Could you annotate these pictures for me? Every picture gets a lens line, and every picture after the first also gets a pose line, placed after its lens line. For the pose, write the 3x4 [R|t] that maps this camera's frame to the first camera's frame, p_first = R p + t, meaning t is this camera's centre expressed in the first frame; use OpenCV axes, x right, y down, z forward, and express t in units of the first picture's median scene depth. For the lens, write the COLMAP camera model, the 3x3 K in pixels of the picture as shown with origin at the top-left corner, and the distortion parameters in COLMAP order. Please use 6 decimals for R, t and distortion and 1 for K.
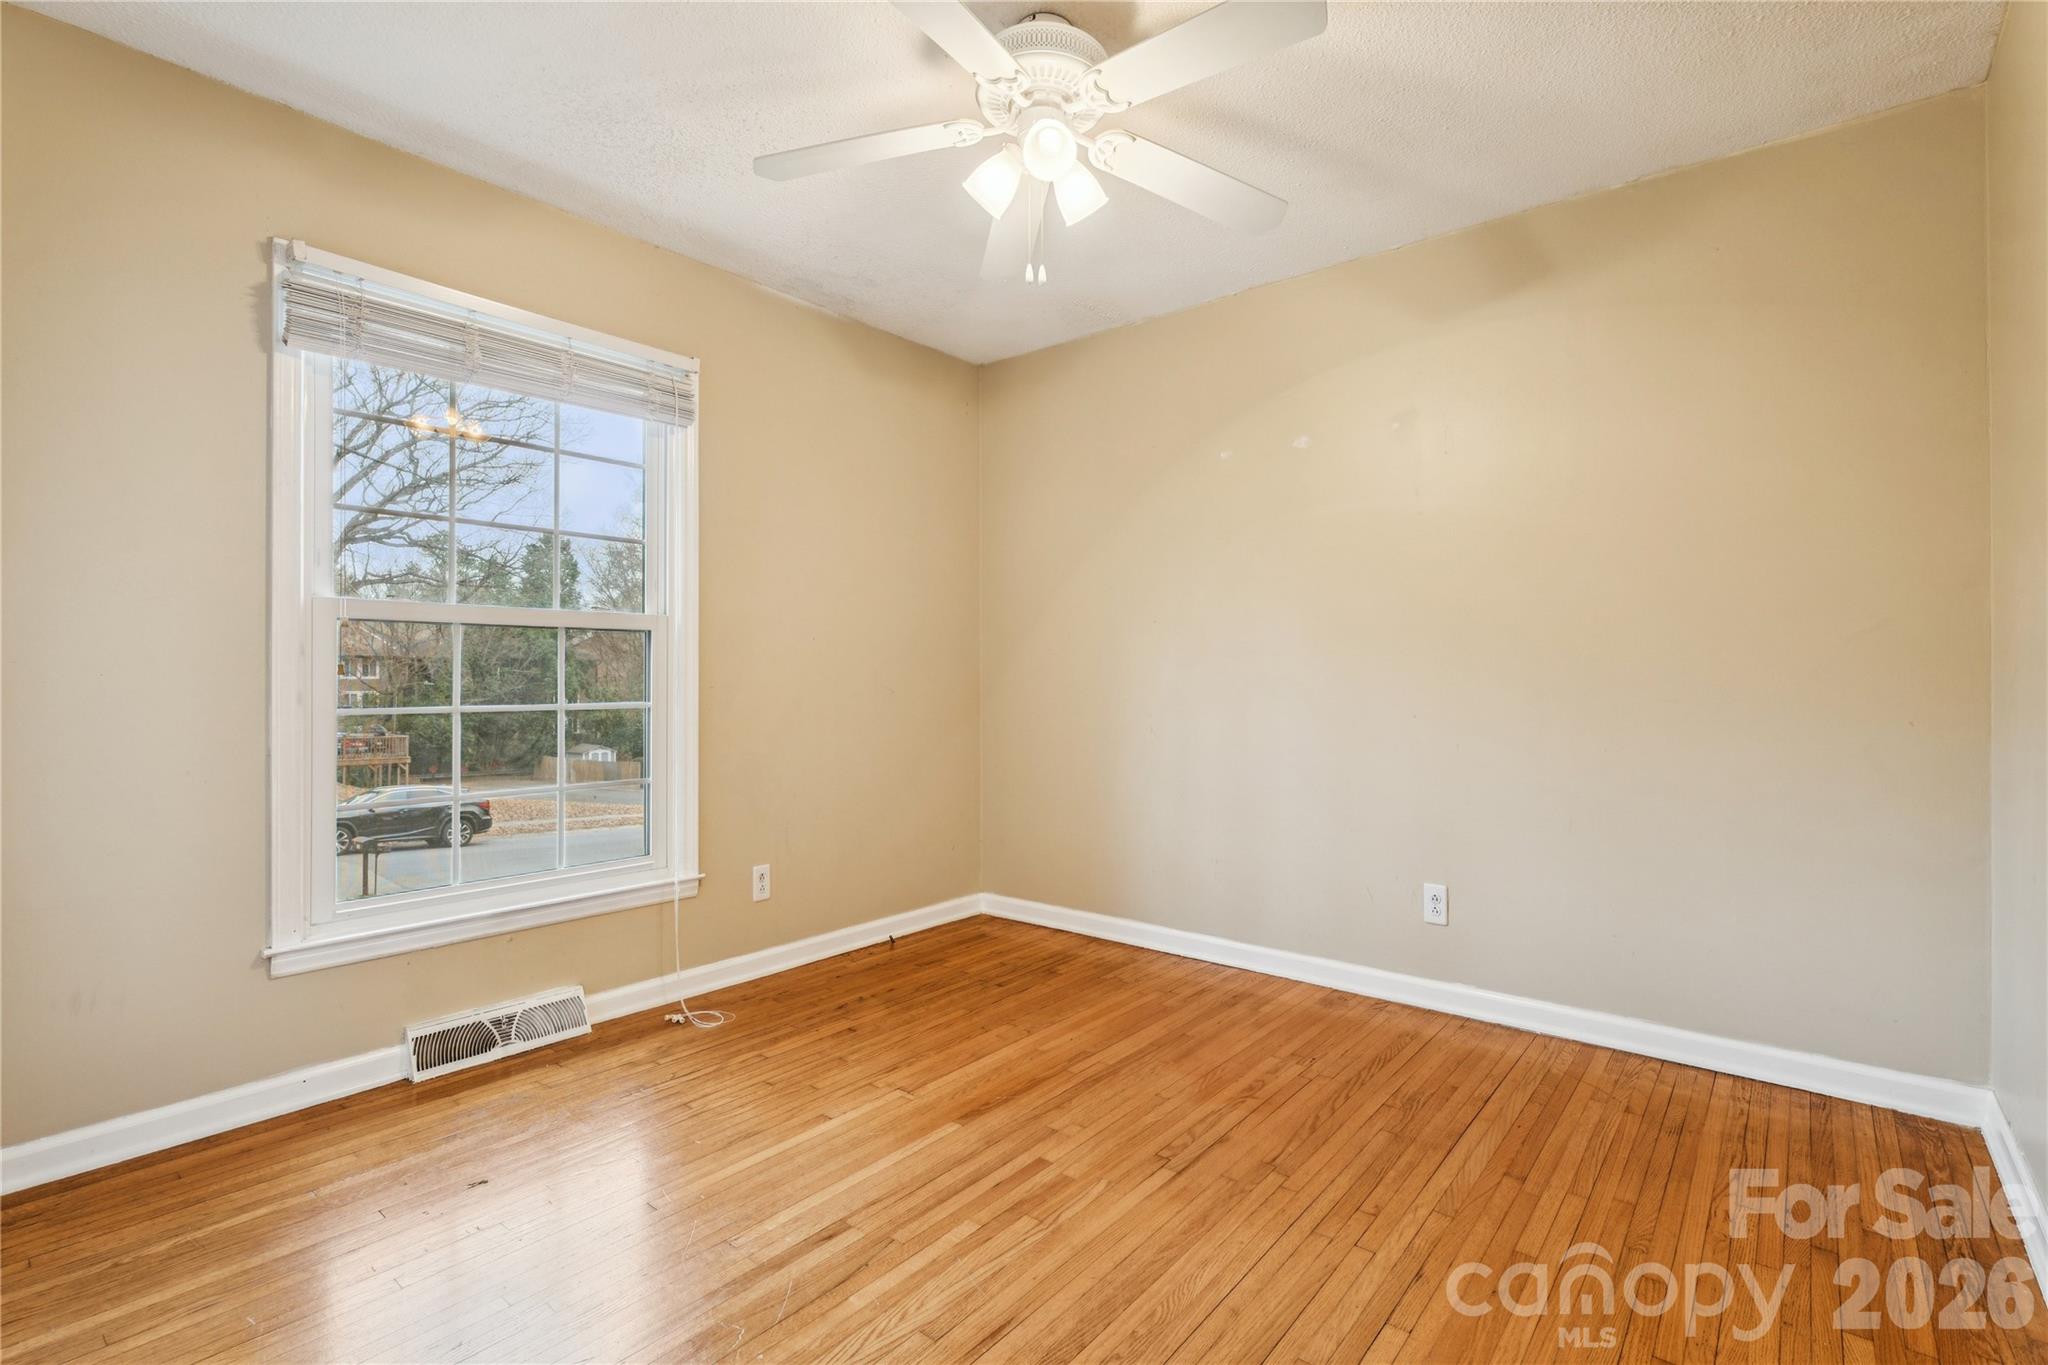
lens RADIAL K [[931.8, 0, 1024.1], [0, 931.8, 682.7], [0, 0, 1]] dist [0.004028, 0.001136]
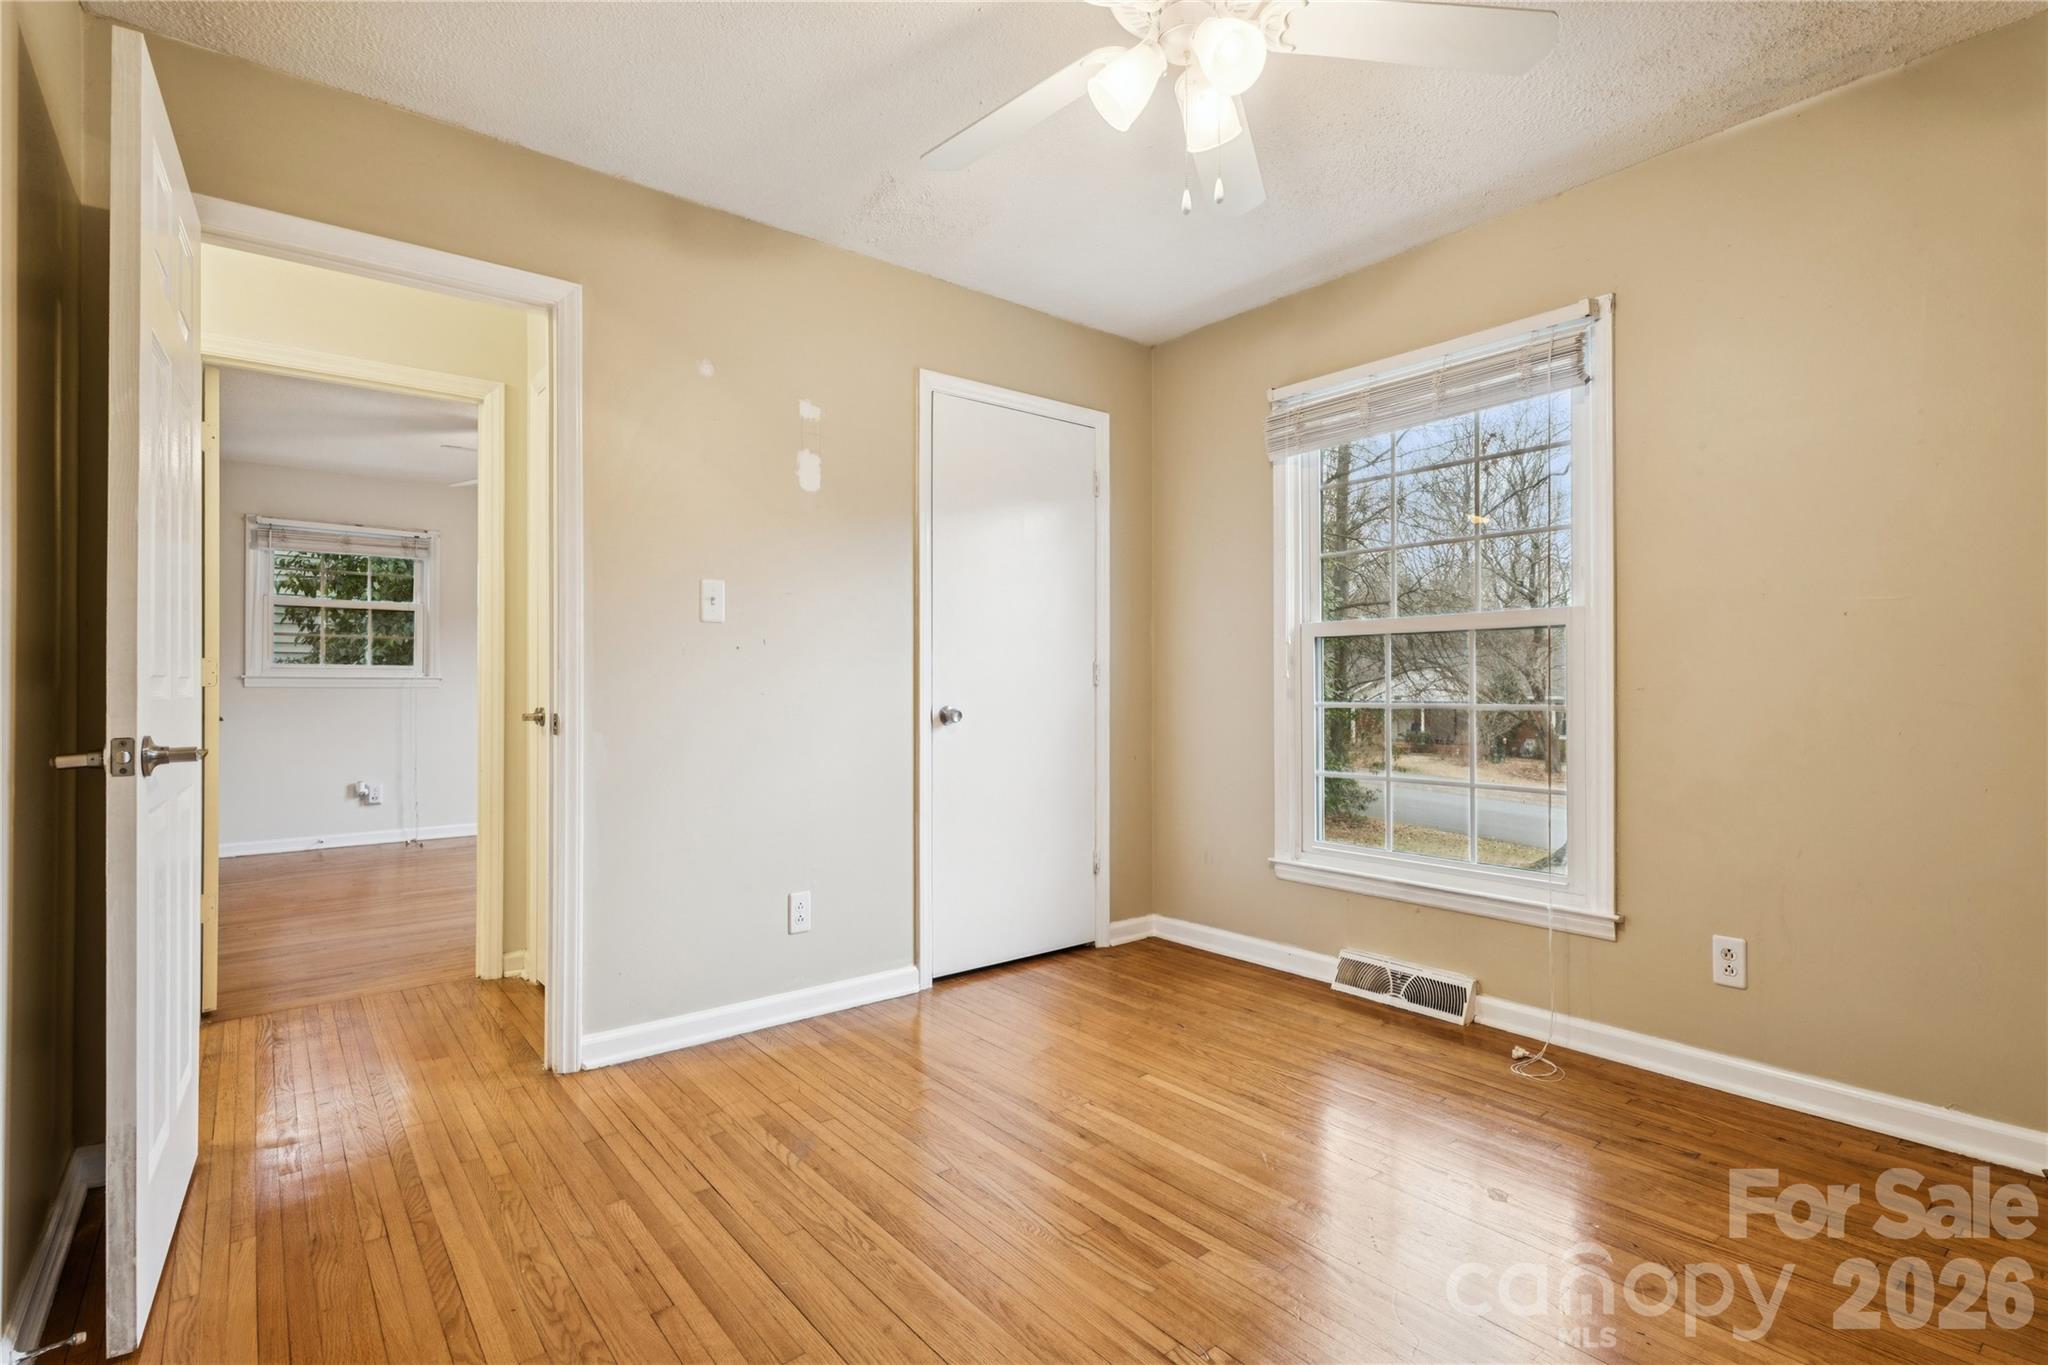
lens RADIAL K [[955.2, 0, 1031.1], [0, 955.2, 686.1], [0, 0, 1]] dist [0.000585, 0.000342]
pose [[-0.183293, 0.006717, -0.983035, 0.693089], [0.004262, 0.999973, 0.006038, -0.006112], [0.983049, -0.003083, -0.183316, 0.776651]]
